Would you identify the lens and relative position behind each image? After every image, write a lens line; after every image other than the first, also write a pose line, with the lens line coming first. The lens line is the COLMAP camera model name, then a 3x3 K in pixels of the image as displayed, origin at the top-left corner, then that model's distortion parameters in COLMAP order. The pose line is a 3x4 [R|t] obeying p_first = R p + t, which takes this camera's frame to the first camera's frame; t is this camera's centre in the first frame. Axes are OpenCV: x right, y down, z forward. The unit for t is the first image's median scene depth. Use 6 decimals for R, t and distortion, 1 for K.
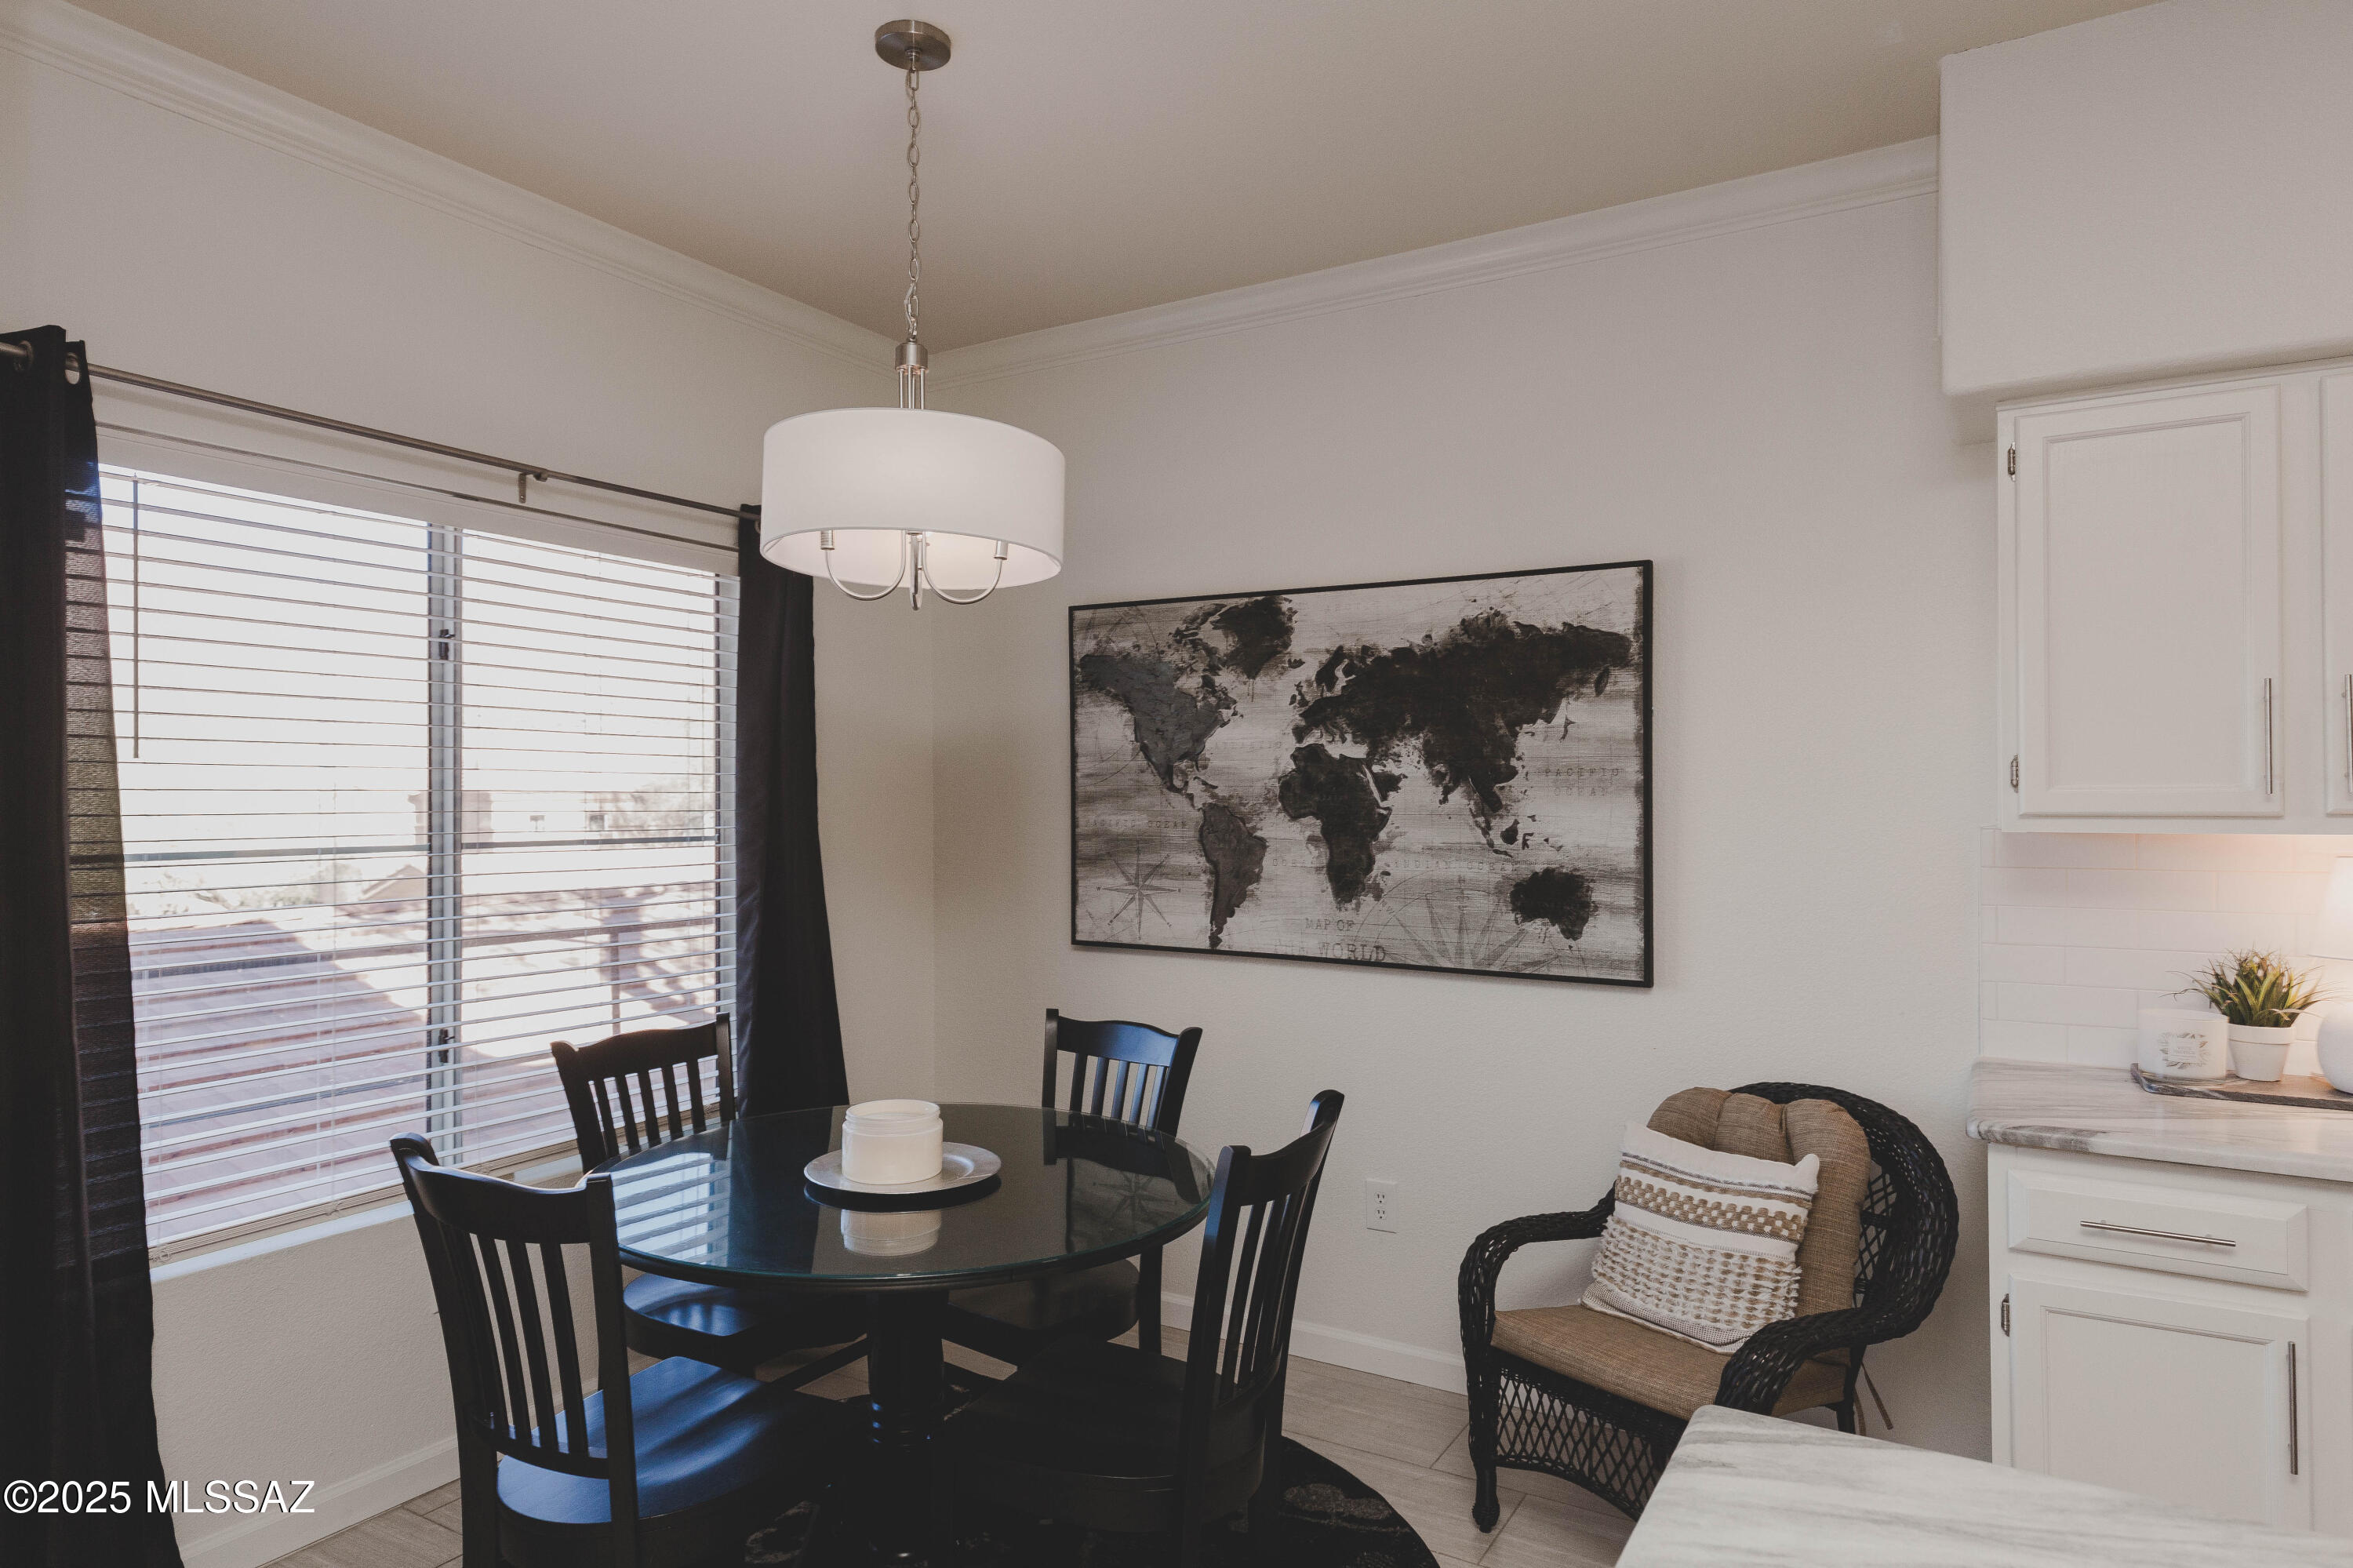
lens RADIAL K [[1389.7, 0, 1157.5], [0, 1389.7, 795.3], [0, 0, 1]] dist [-0.009827, 0.005319]
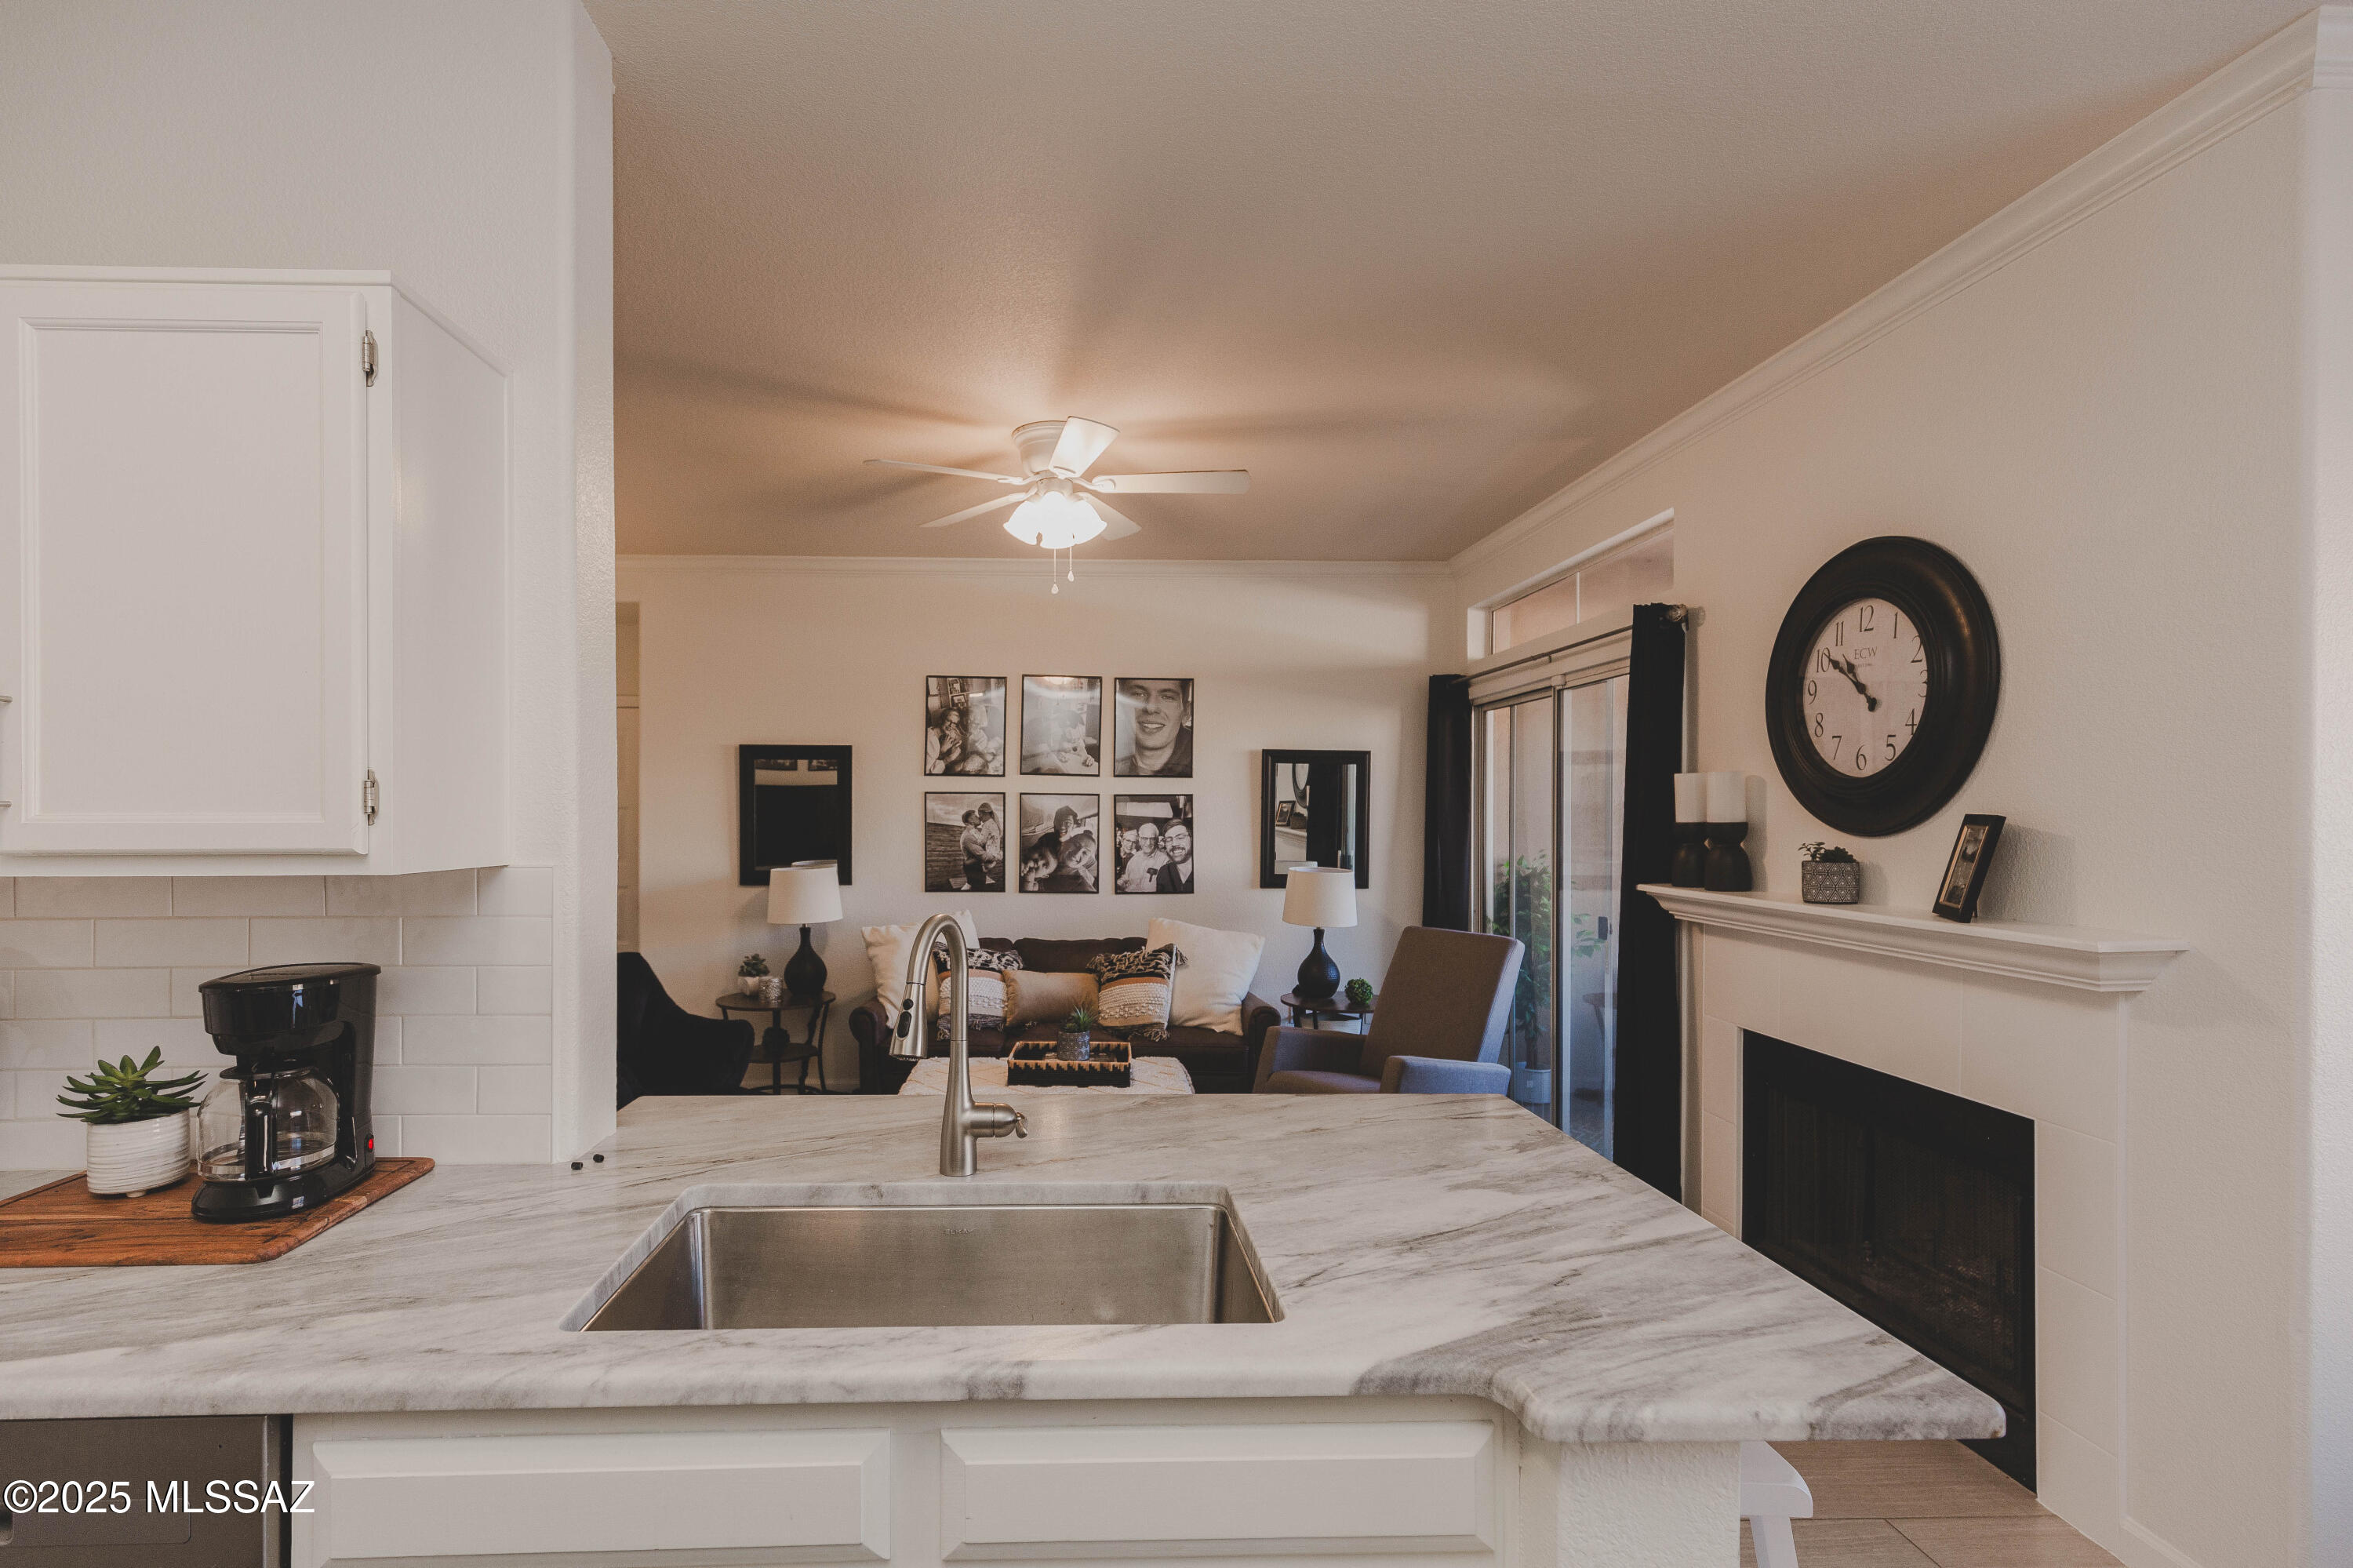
lens RADIAL K [[1069.8, 0, 1084.0], [0, 1069.8, 817.6], [0, 0, 1]] dist [0.005419, -0.001627]
pose [[-0.839960, 0.004479, -0.542630, 0.663869], [0.000655, 0.999974, 0.007239, -0.011383], [0.542648, 0.005725, -0.839940, 0.601225]]
